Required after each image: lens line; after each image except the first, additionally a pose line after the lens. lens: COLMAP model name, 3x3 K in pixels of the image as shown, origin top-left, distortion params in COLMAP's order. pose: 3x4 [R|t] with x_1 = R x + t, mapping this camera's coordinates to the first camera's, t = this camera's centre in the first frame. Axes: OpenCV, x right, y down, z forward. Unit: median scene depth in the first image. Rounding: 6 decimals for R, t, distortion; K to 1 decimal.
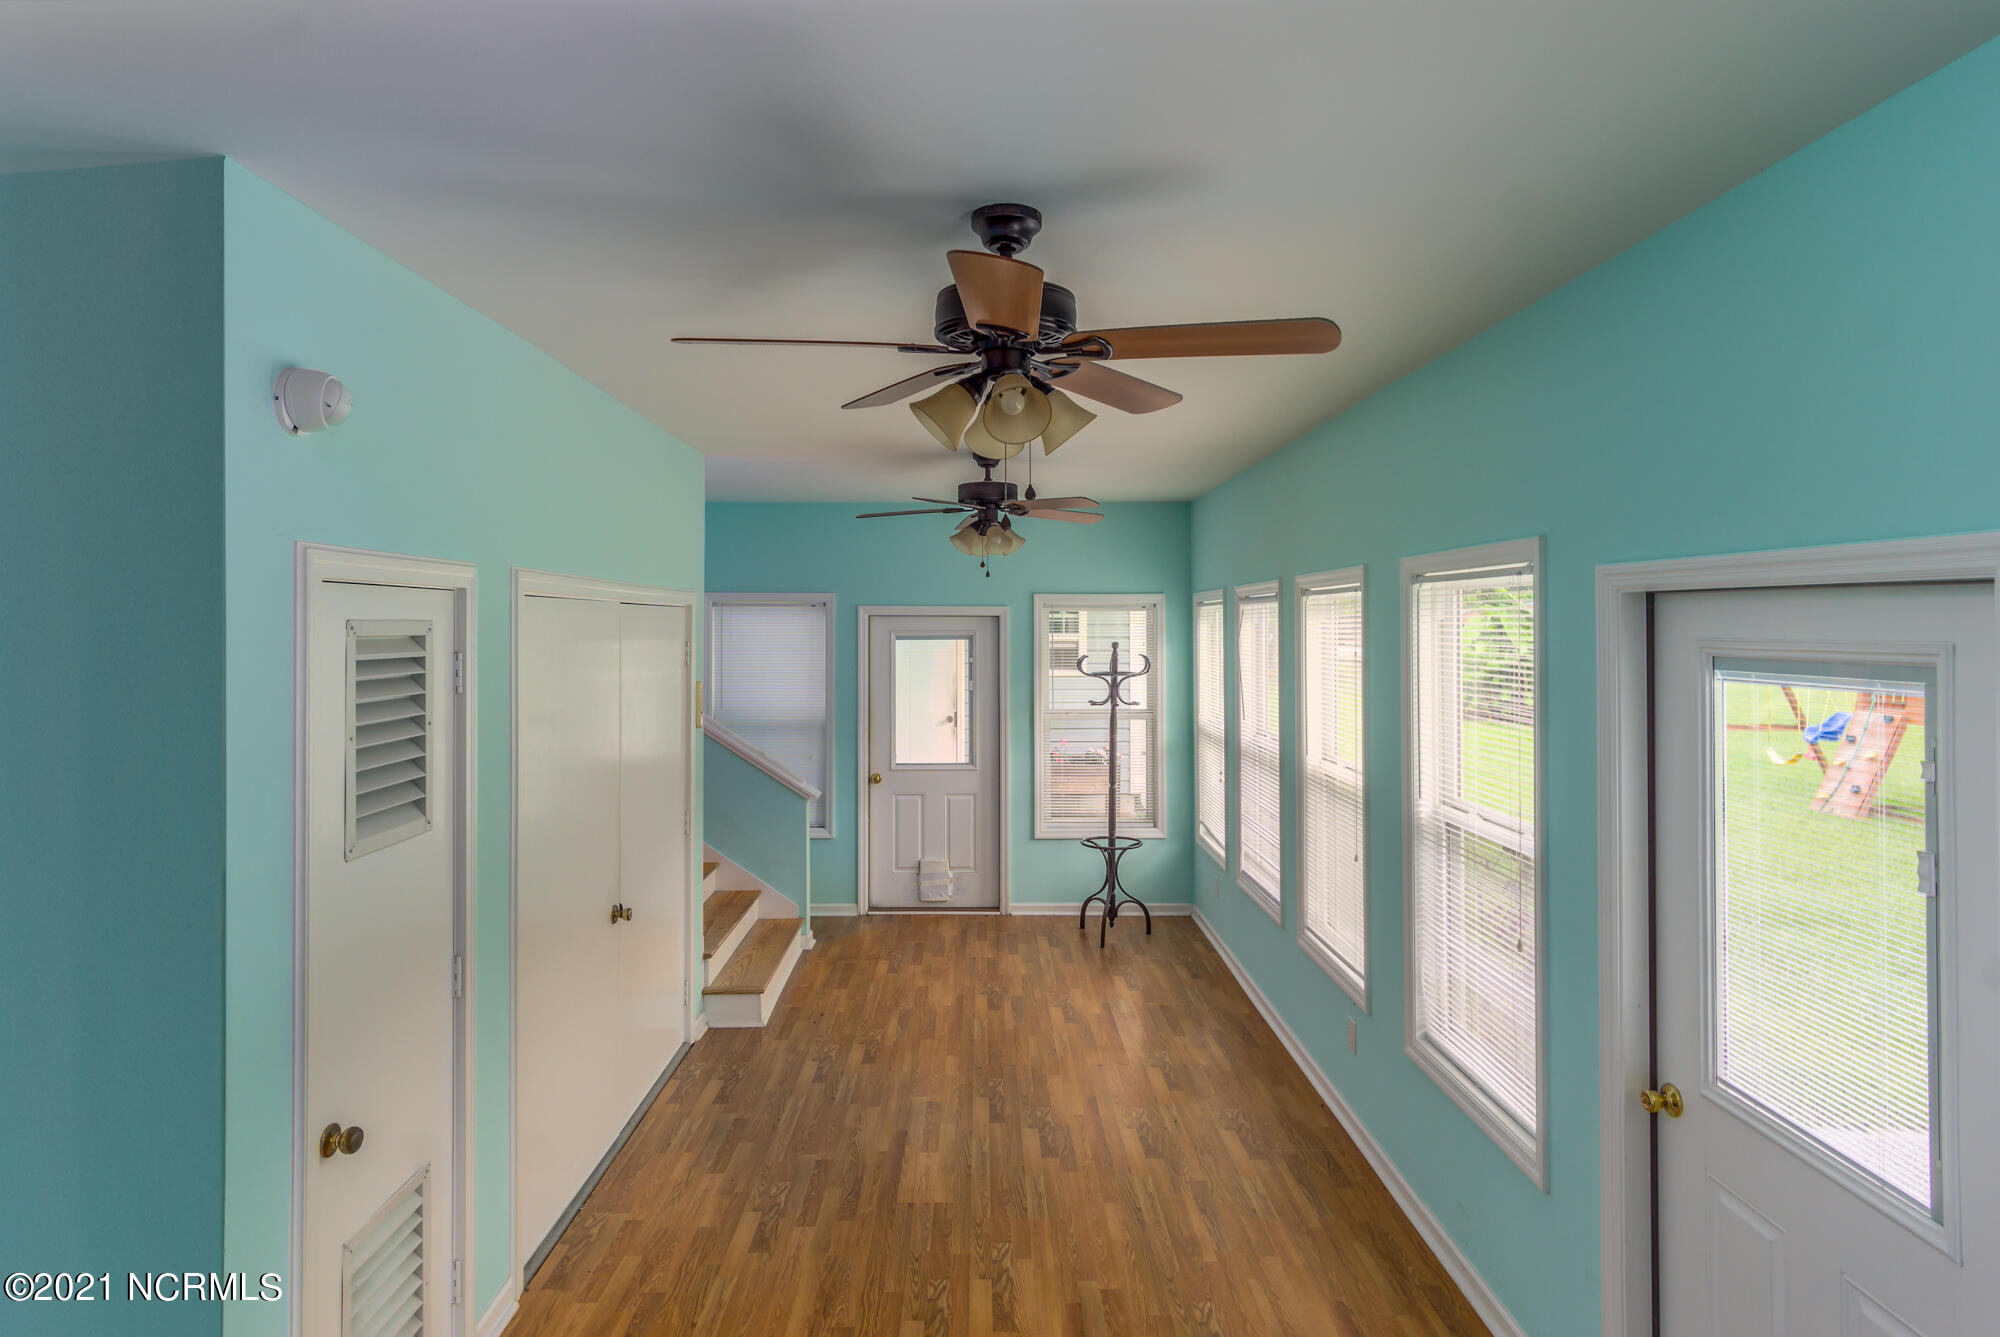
lens RADIAL K [[1091.1, 0, 996.9], [0, 1091.1, 647.6], [0, 0, 1]] dist [0.004906, 0.001817]
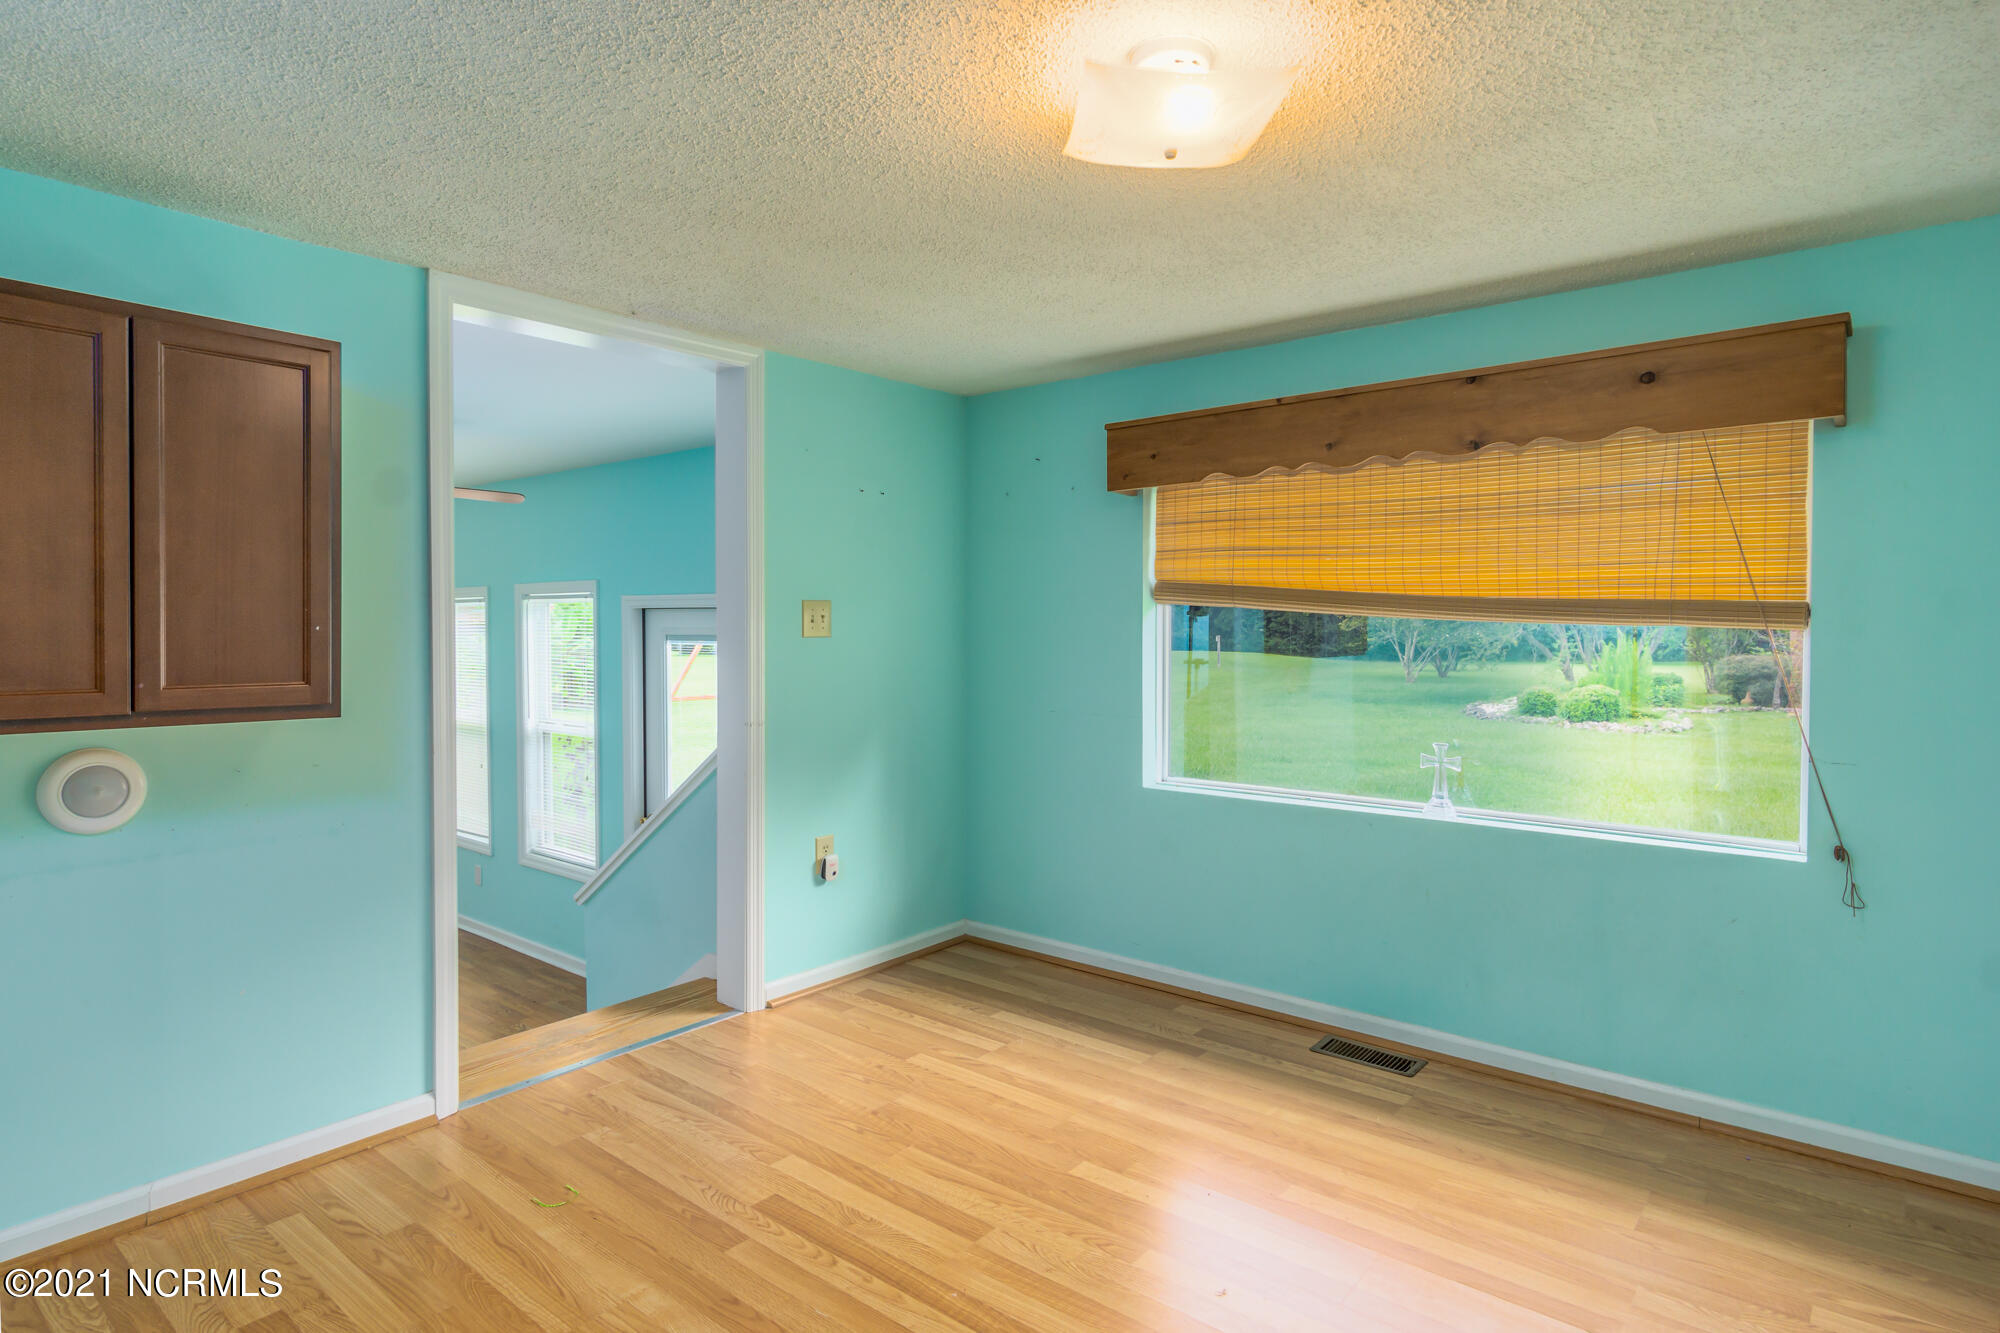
lens RADIAL K [[1055.8, 0, 1008.3], [0, 1055.8, 626.1], [0, 0, 1]] dist [0.000391, 0.000807]
pose [[0.643029, 0.003403, 0.765834, -0.381473], [0.013401, 0.999787, -0.015694, 0.020128], [-0.765725, 0.020355, 0.642846, -0.634588]]
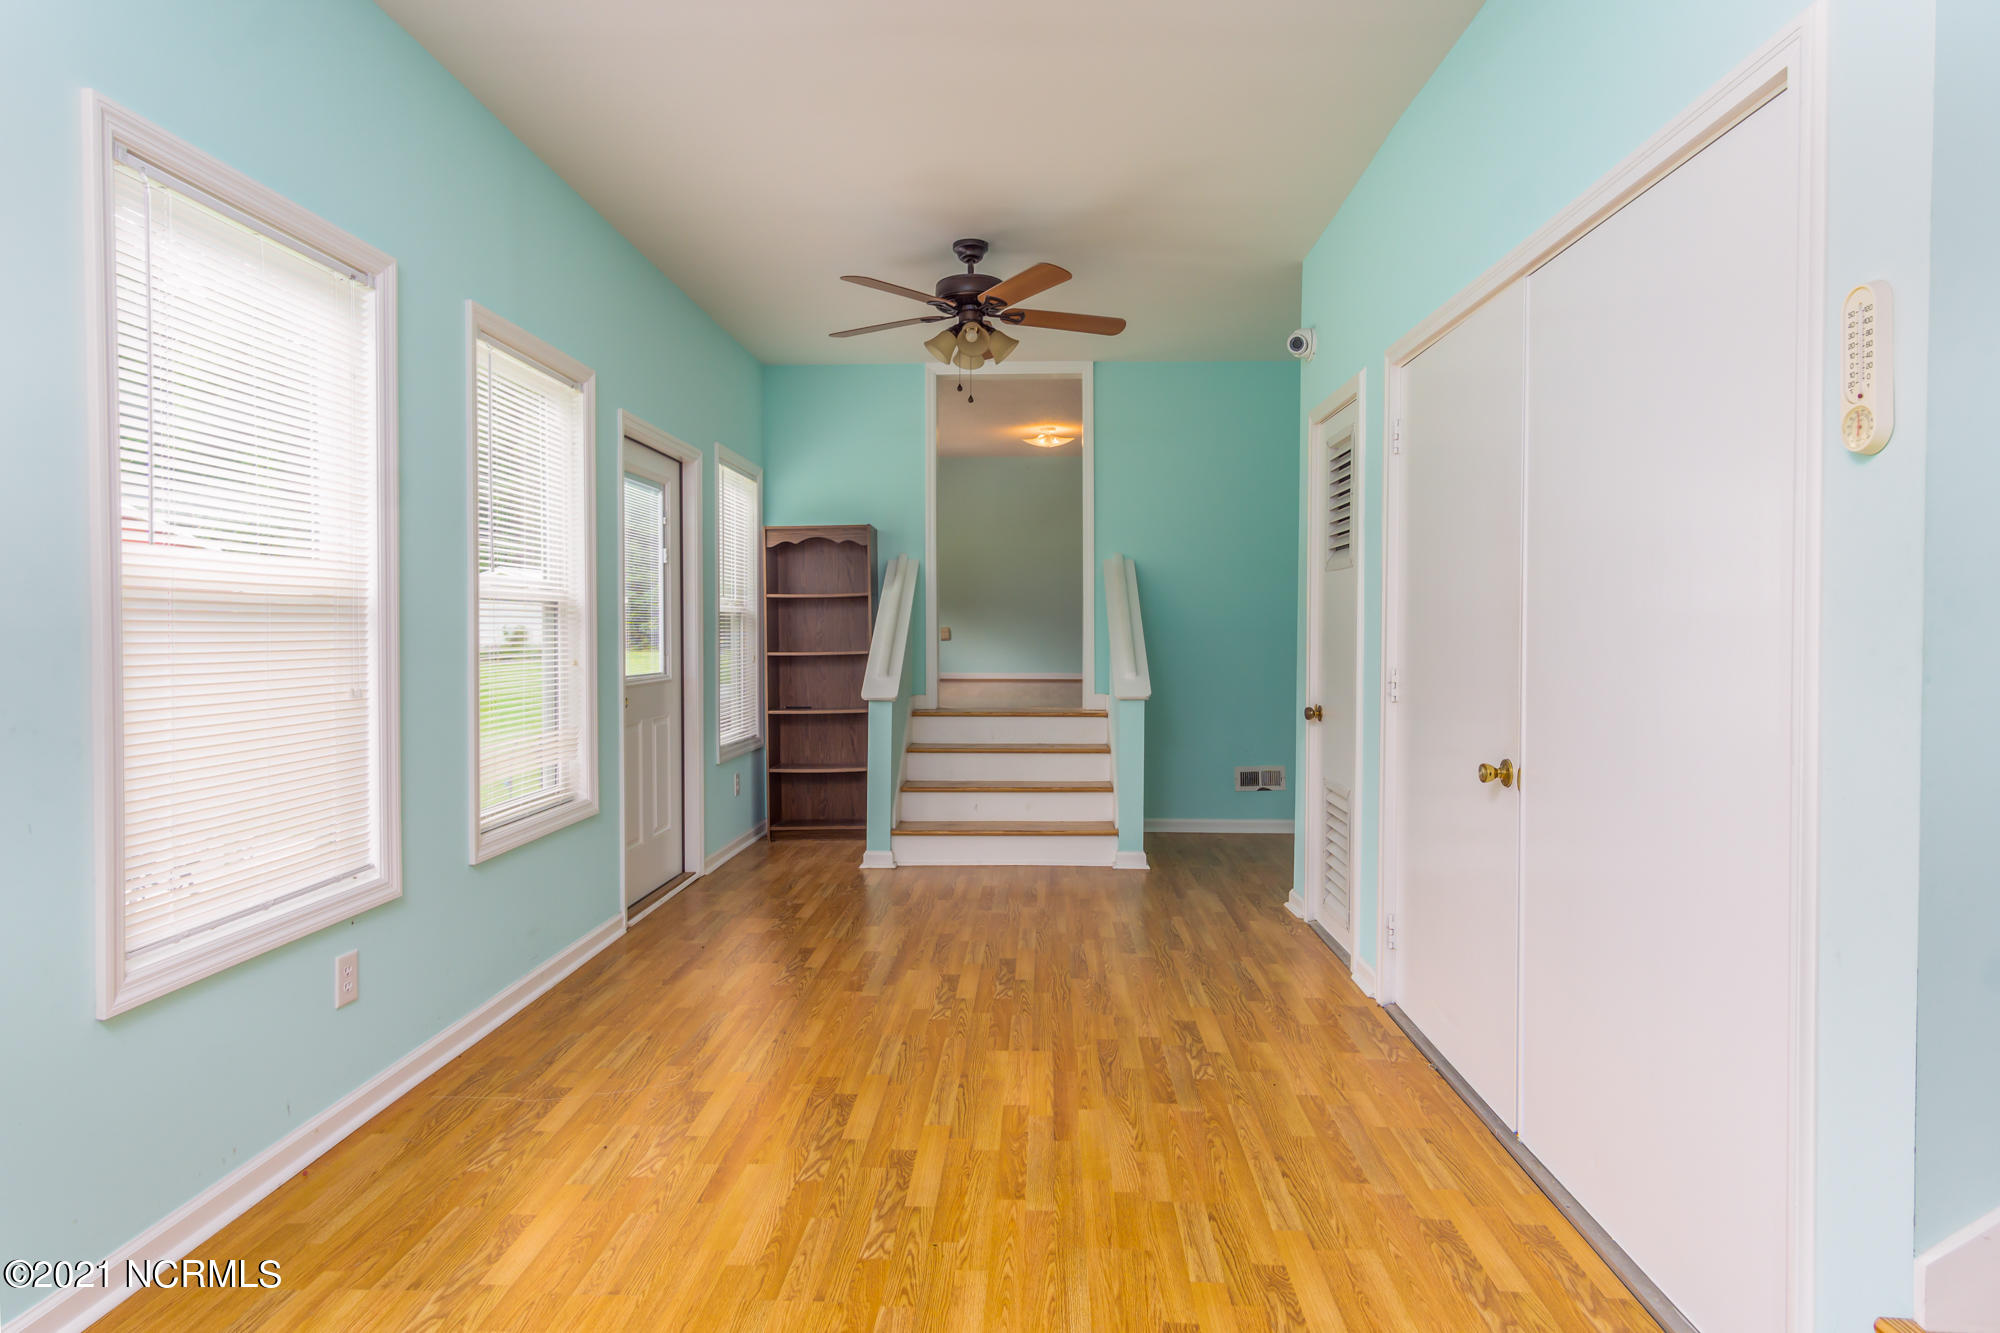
lens RADIAL K [[1055.8, 0, 1008.3], [0, 1055.8, 626.1], [0, 0, 1]] dist [0.000391, 0.000807]
pose [[-0.998711, 0.001618, 0.050737, -0.087987], [0.002853, 0.999701, 0.024268, 0.139890], [-0.050683, 0.024382, -0.998417, 1.602385]]
